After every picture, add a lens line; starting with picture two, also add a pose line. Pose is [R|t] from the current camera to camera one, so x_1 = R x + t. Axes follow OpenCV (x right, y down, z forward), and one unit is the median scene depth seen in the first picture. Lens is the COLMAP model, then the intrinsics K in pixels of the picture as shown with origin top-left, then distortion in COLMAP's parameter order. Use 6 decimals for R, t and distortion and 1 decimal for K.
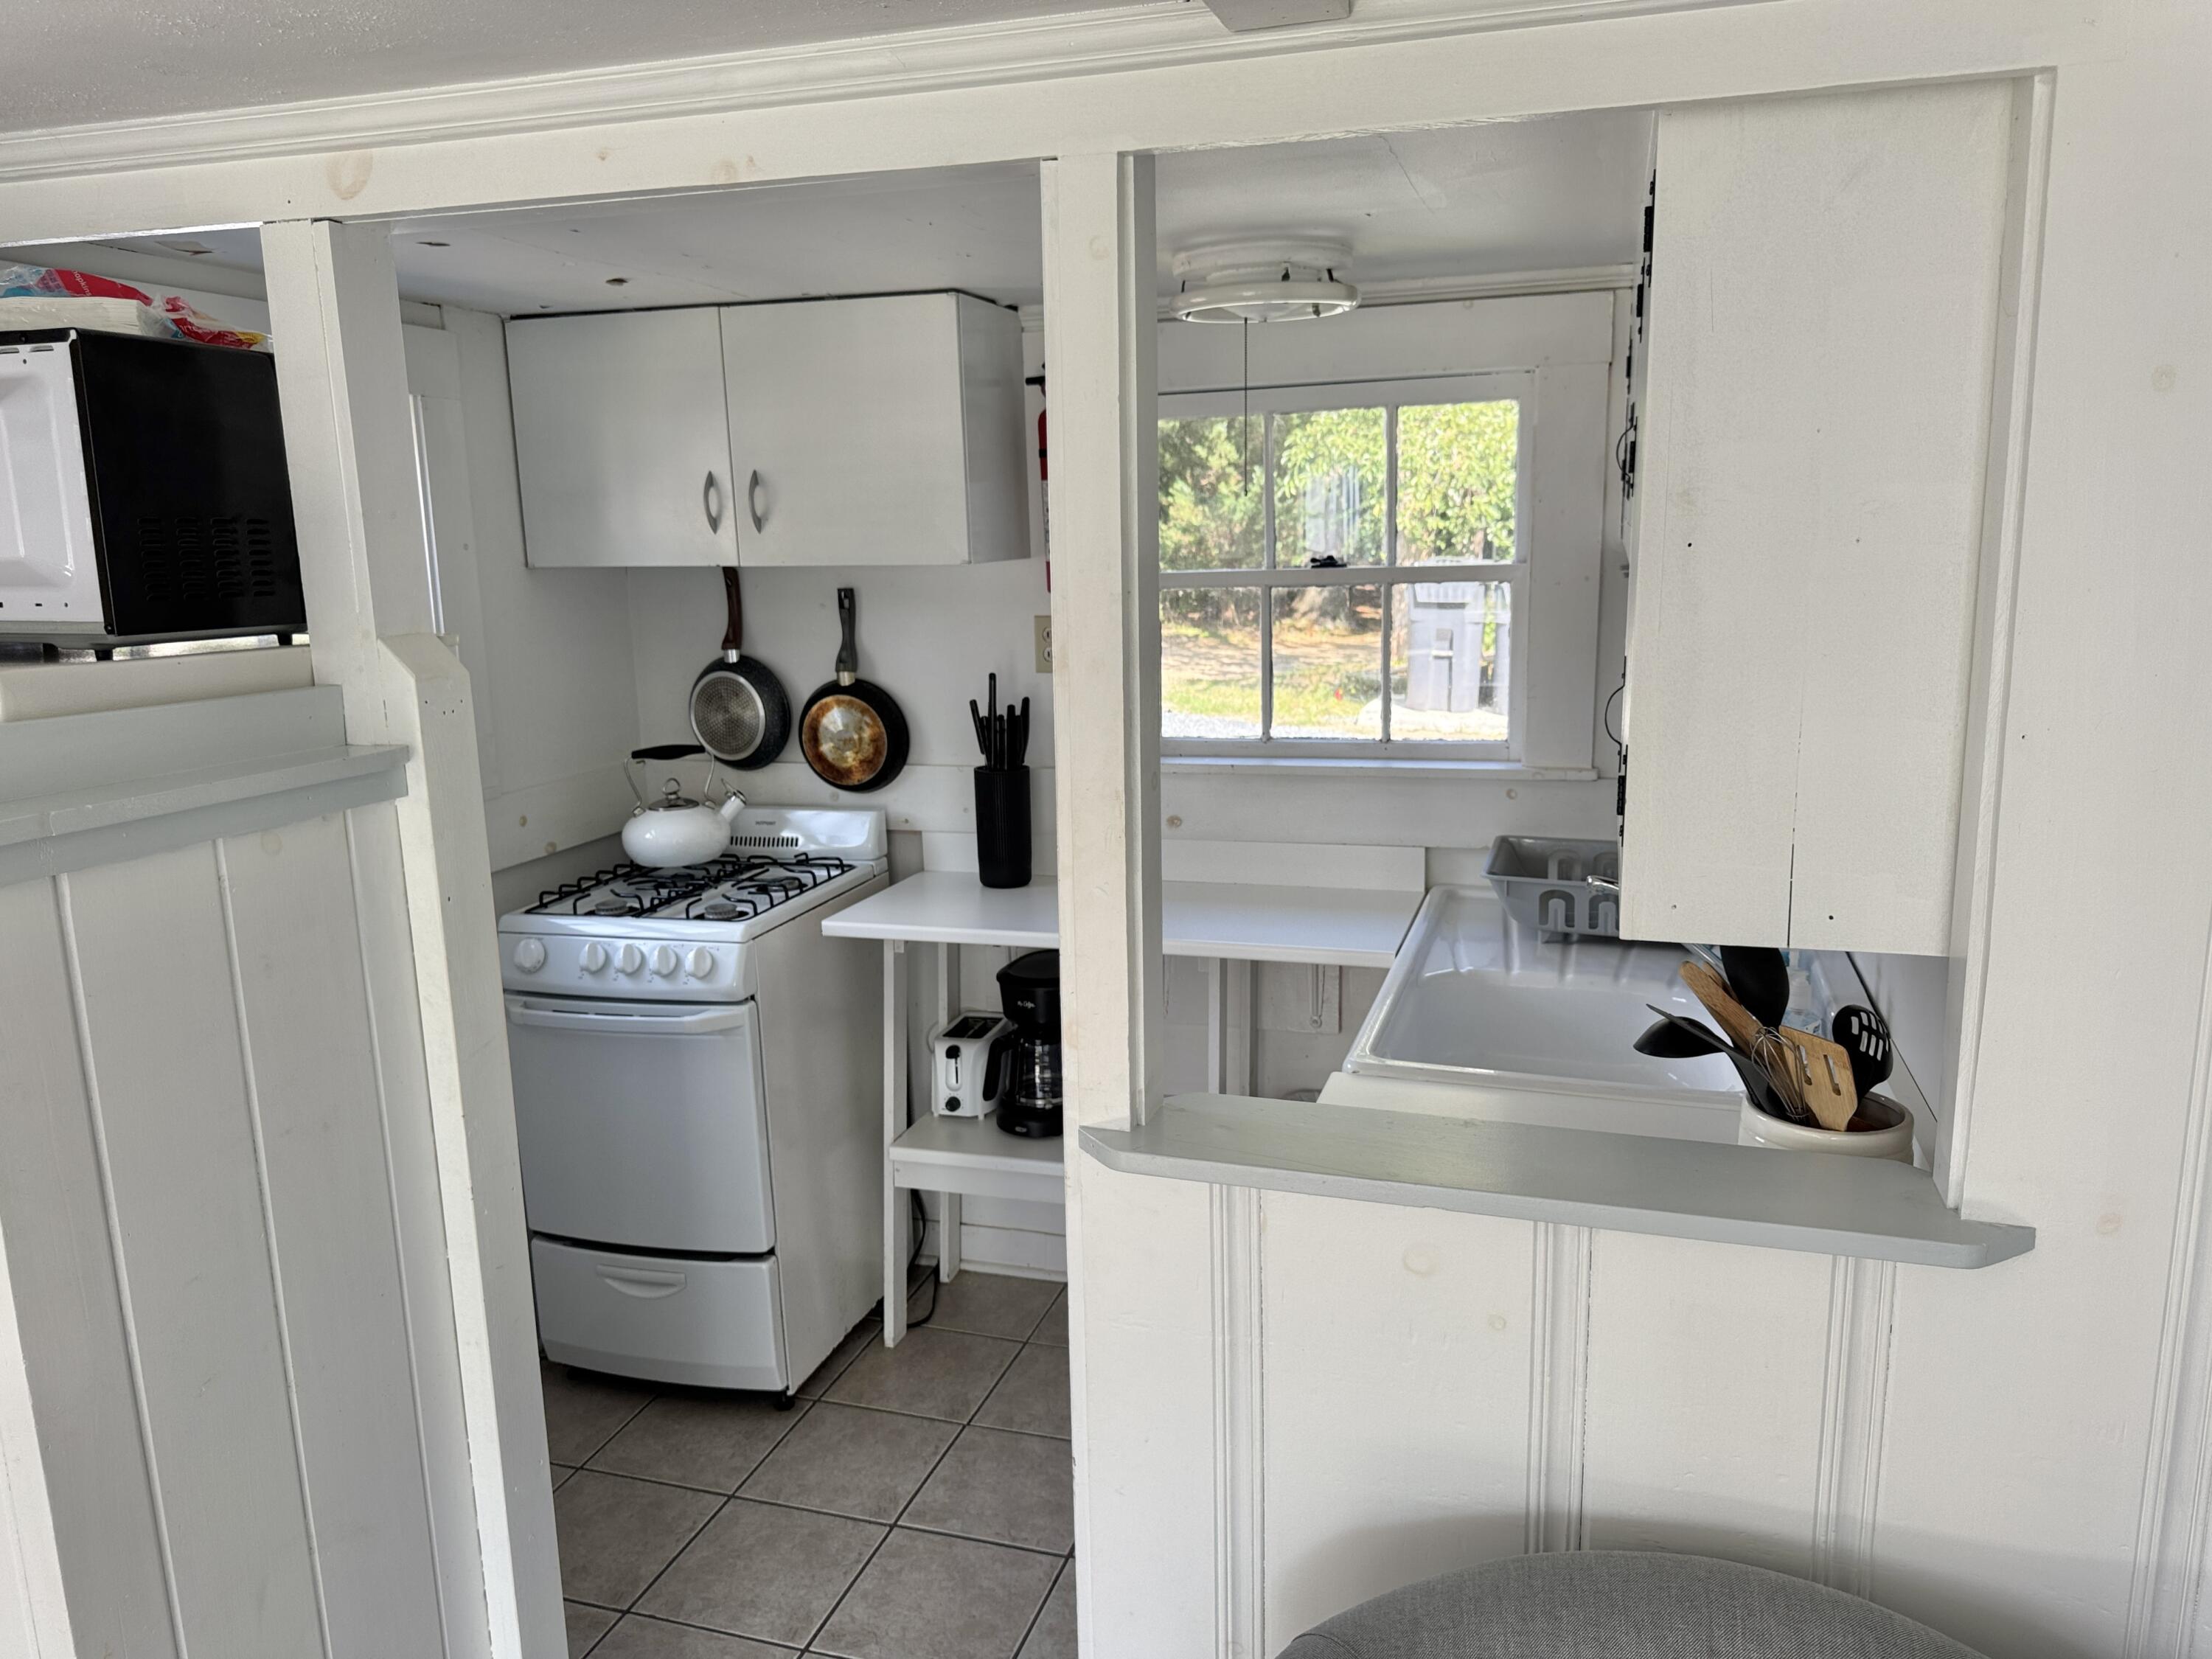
lens RADIAL K [[1550.8, 0, 1152.6], [0, 1550.8, 845.3], [0, 0, 1]] dist [0.069150, -0.090155]
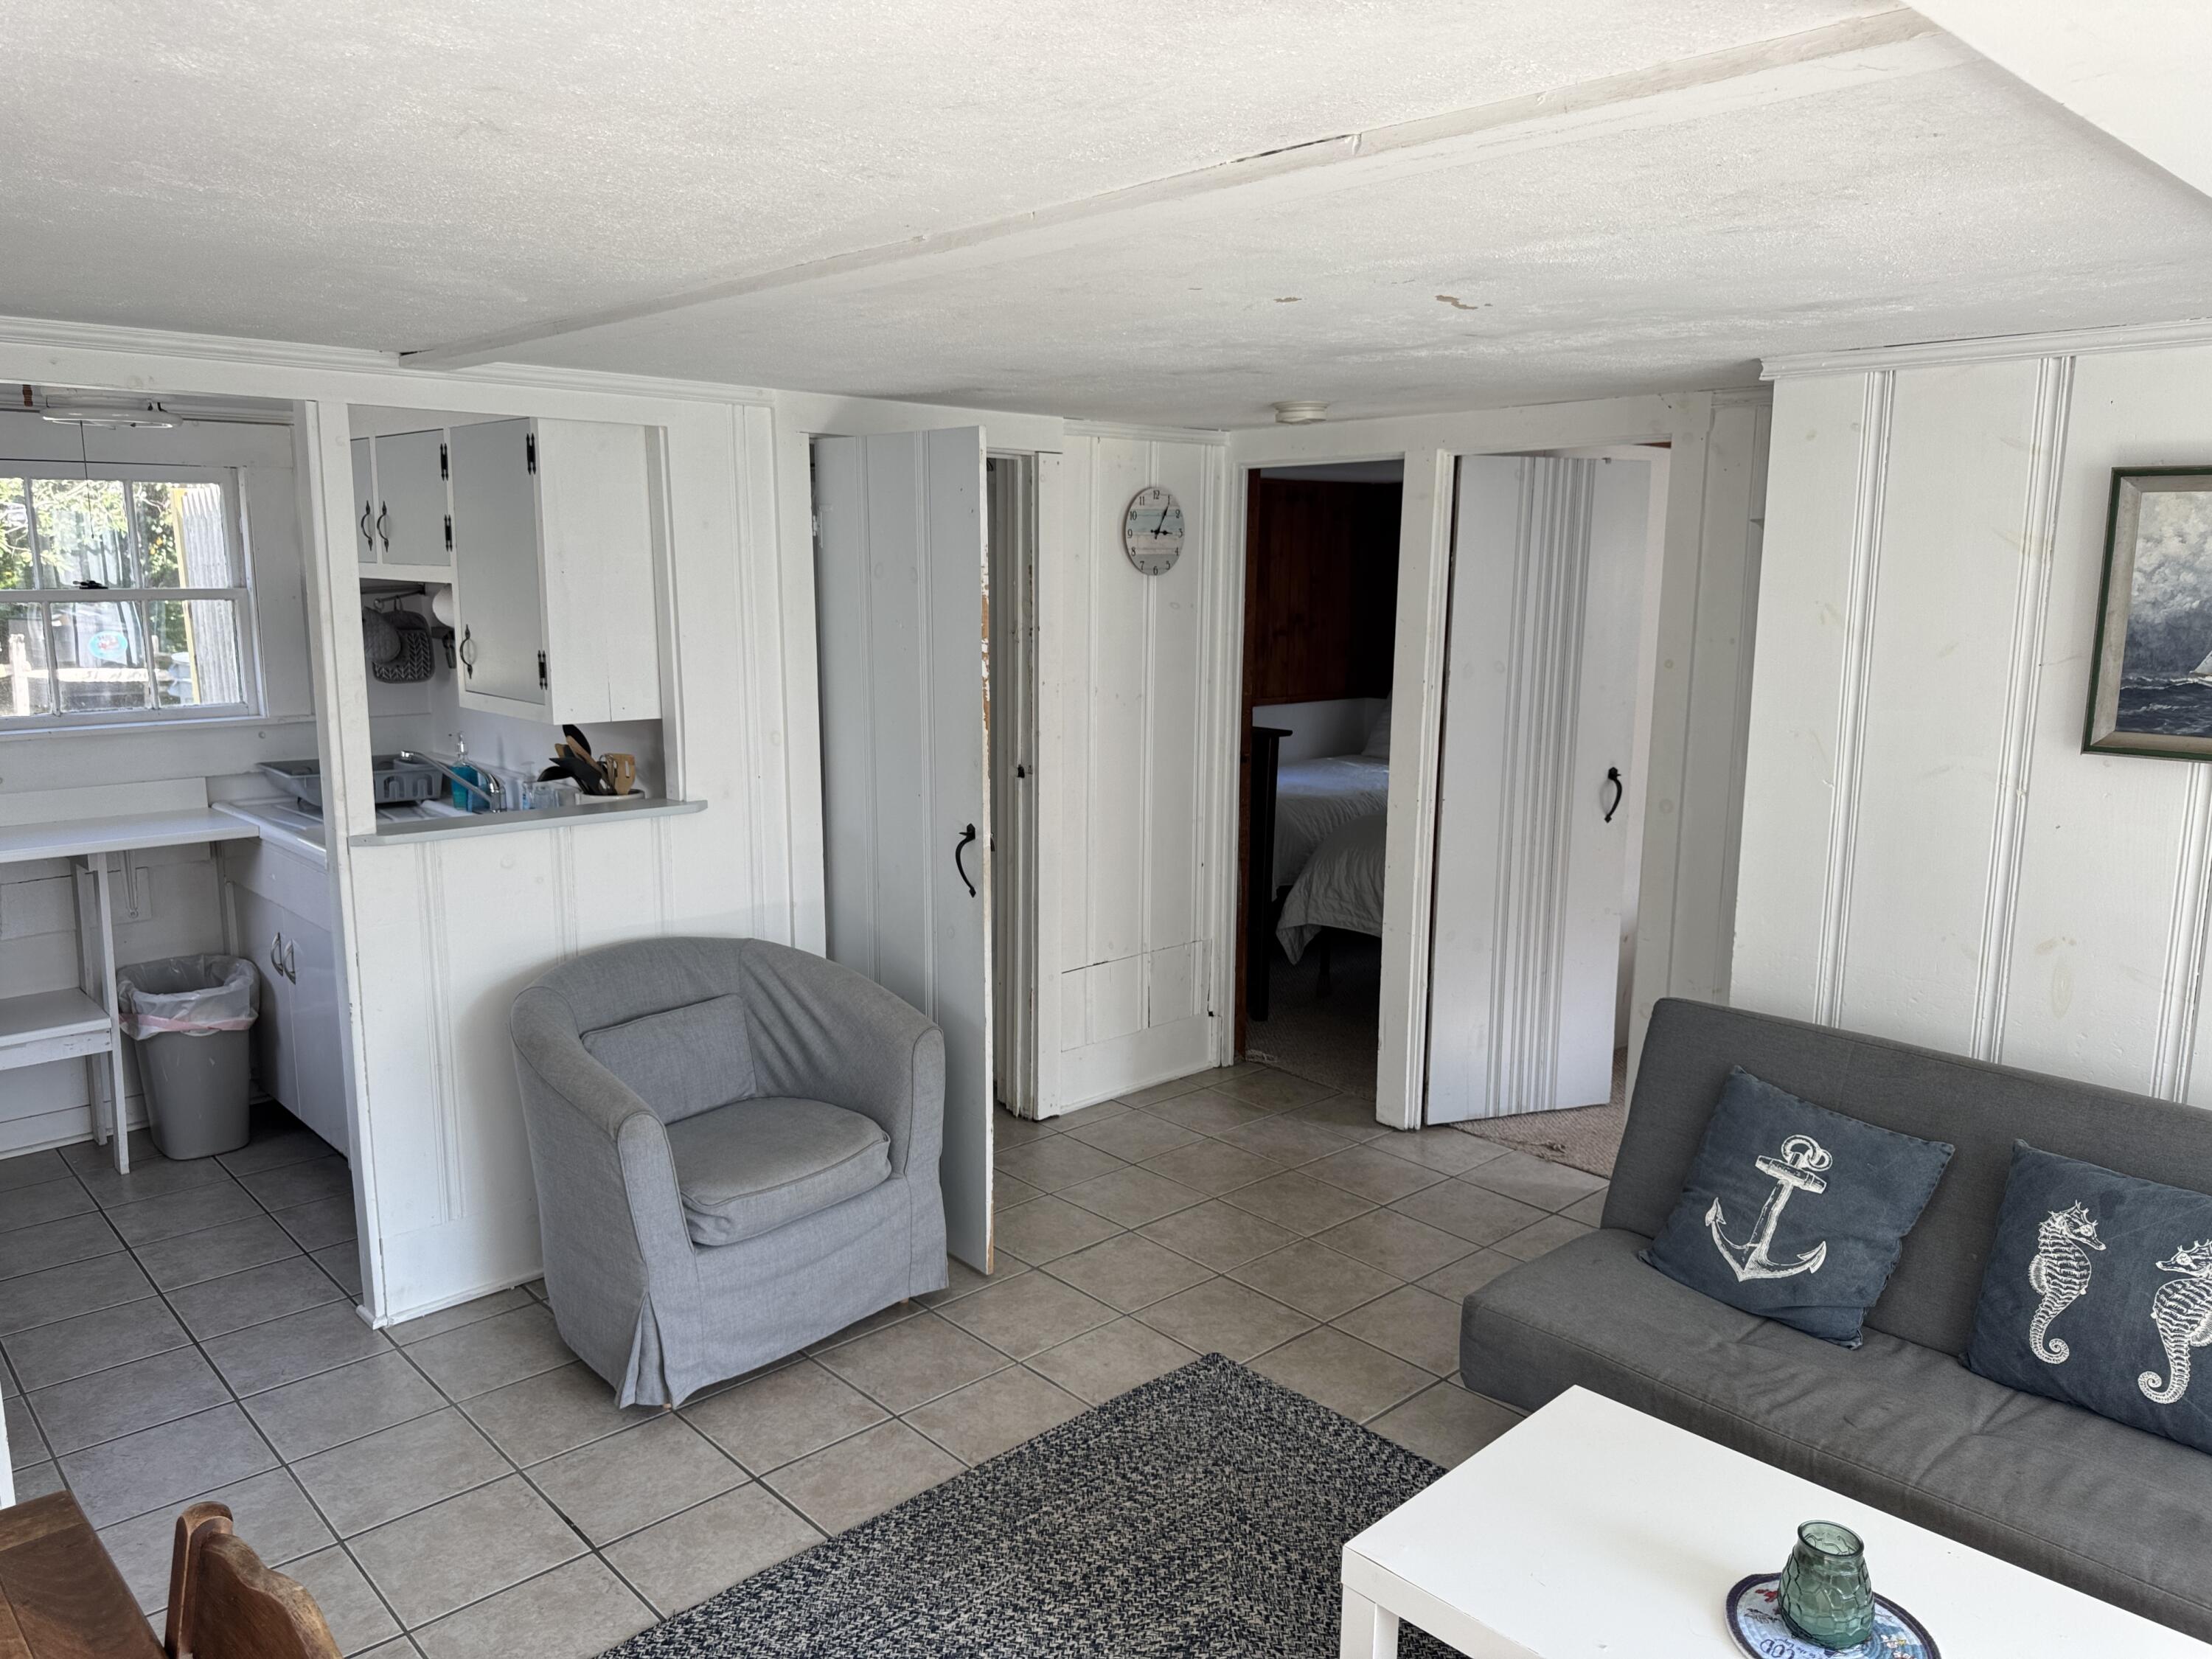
lens RADIAL K [[1550.8, 0, 1096.8], [0, 1550.8, 824.7], [0, 0, 1]] dist [0.069150, -0.090155]
pose [[0.516867, -0.123824, 0.847063, -0.634117], [0.161070, 0.985878, 0.045832, 0.109817], [-0.840776, 0.112747, 0.529512, -0.482117]]
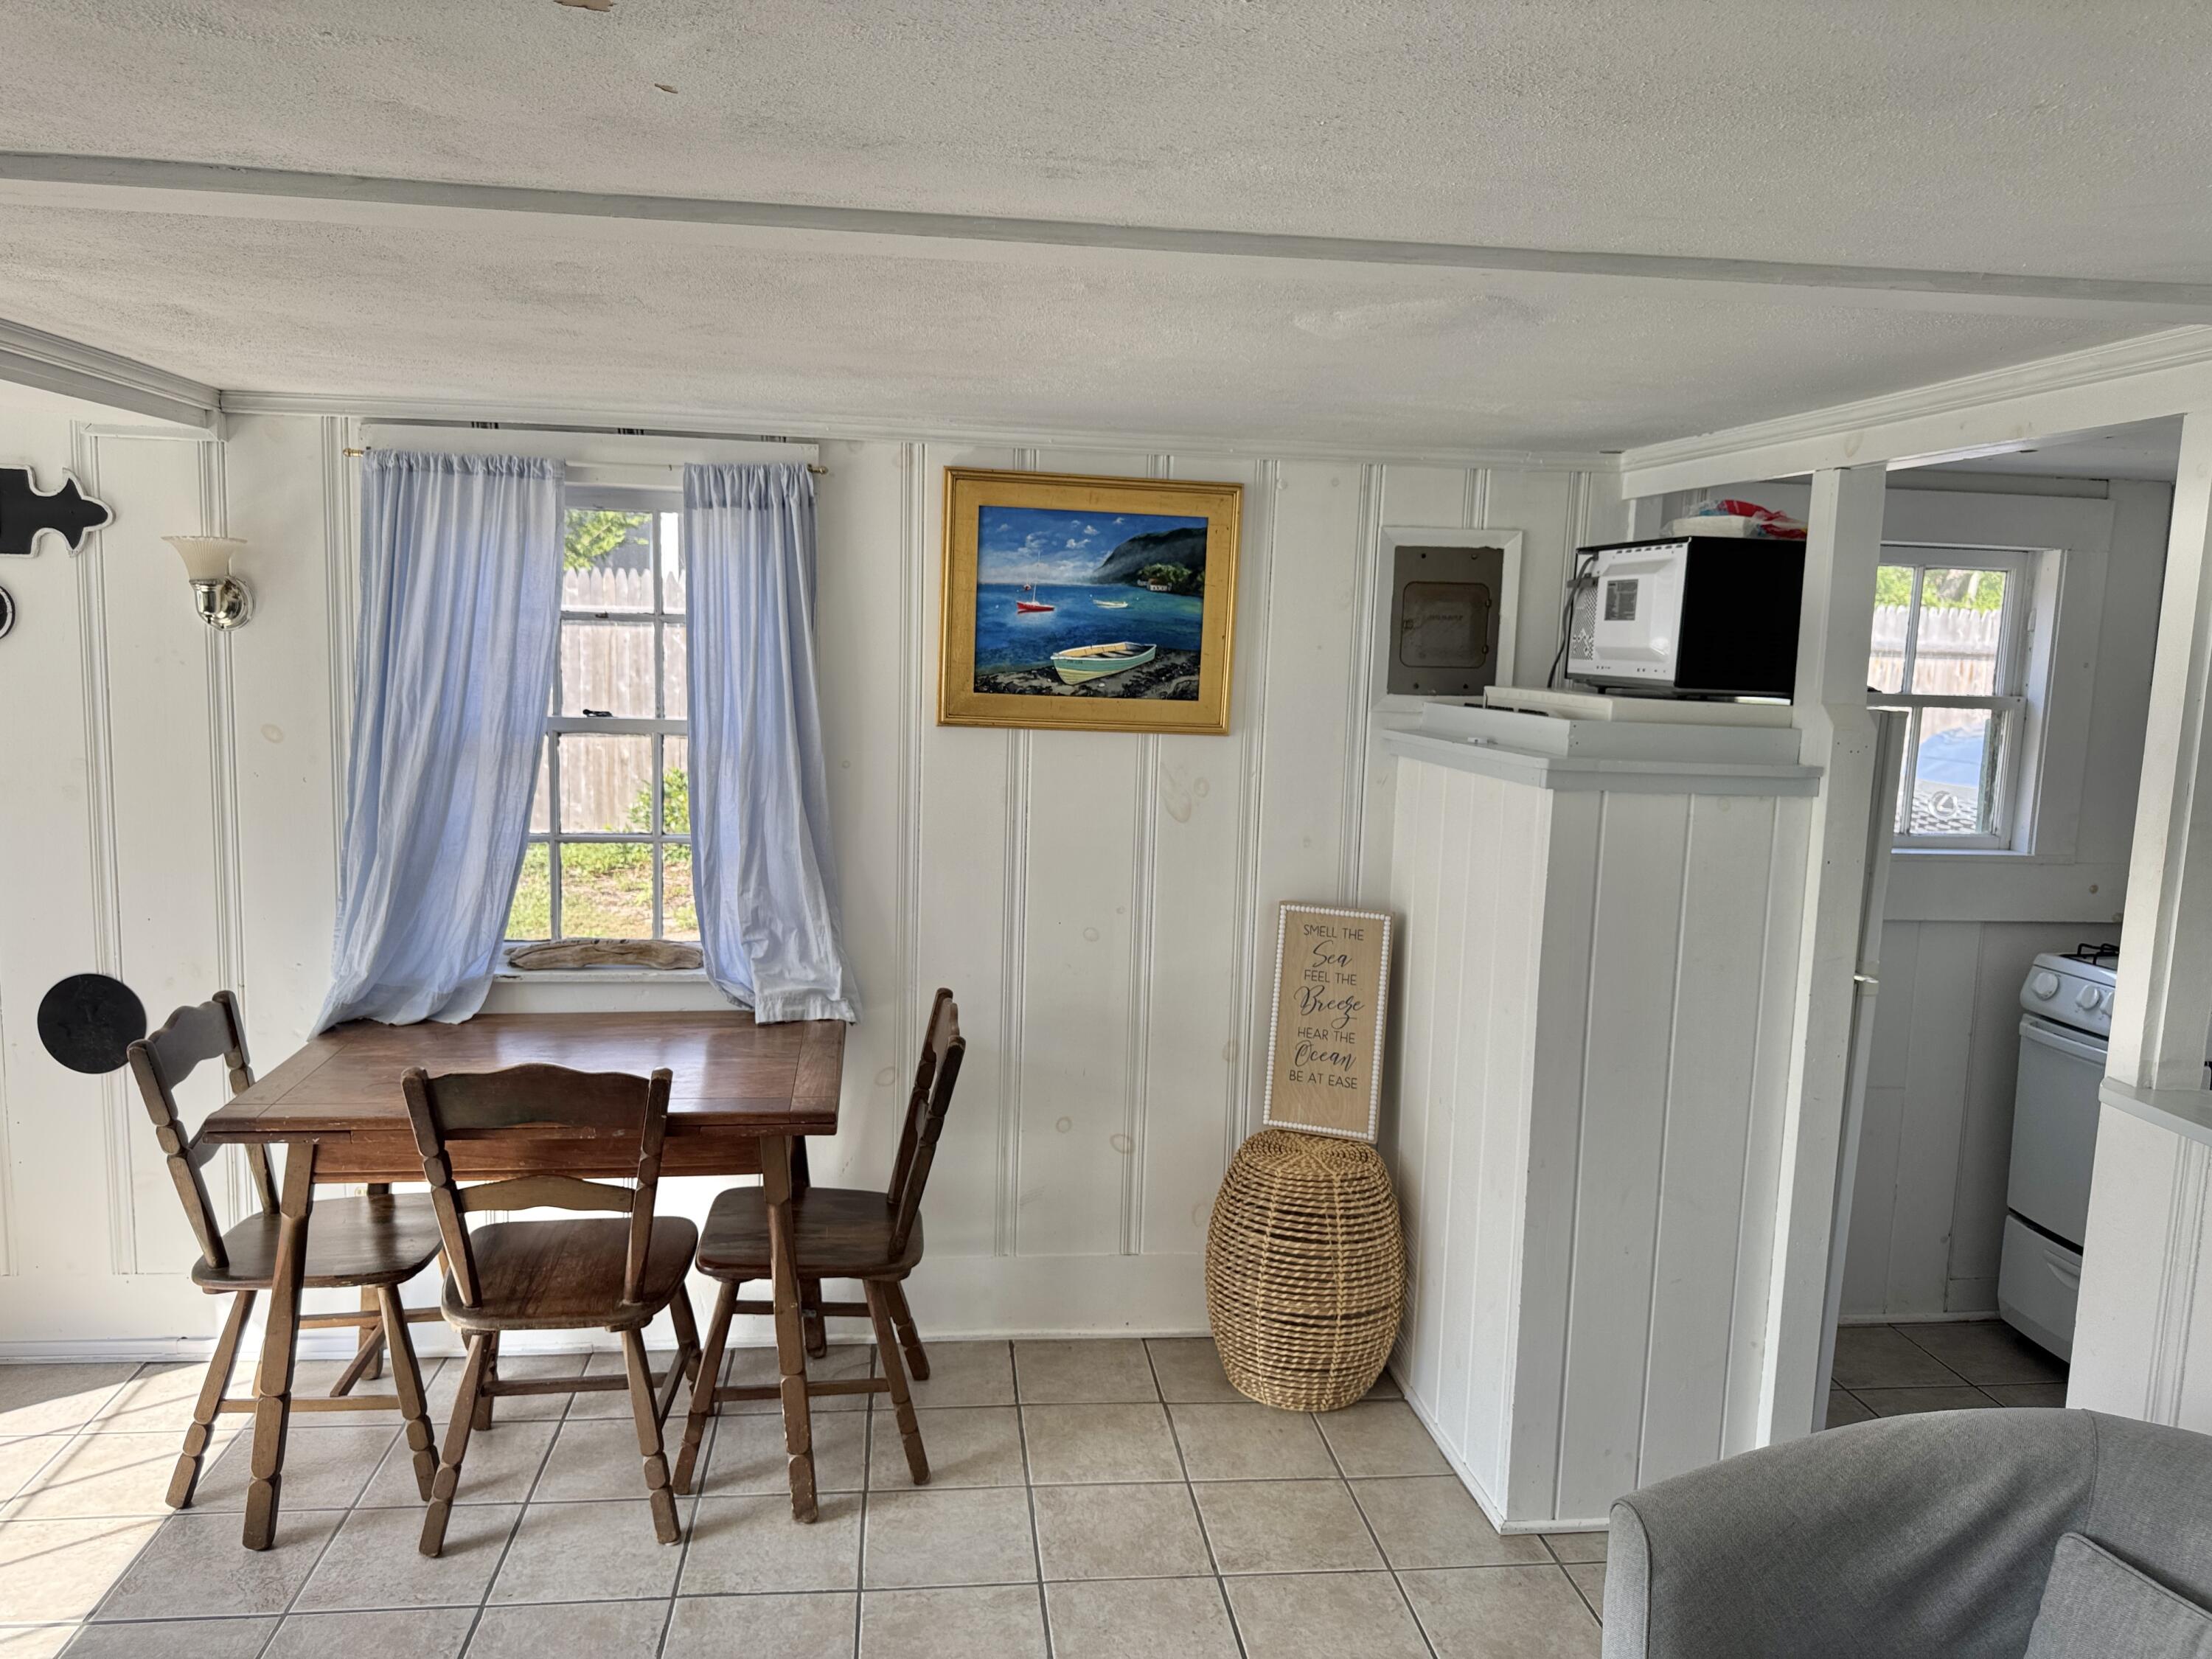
lens RADIAL K [[1550.8, 0, 1094.2], [0, 1550.8, 838.1], [0, 0, 1]] dist [0.069150, -0.090155]
pose [[0.379769, 0.145048, -0.913639, 0.406997], [-0.221717, 0.973117, 0.062330, 0.041683], [0.898119, 0.178898, 0.401719, -0.193616]]
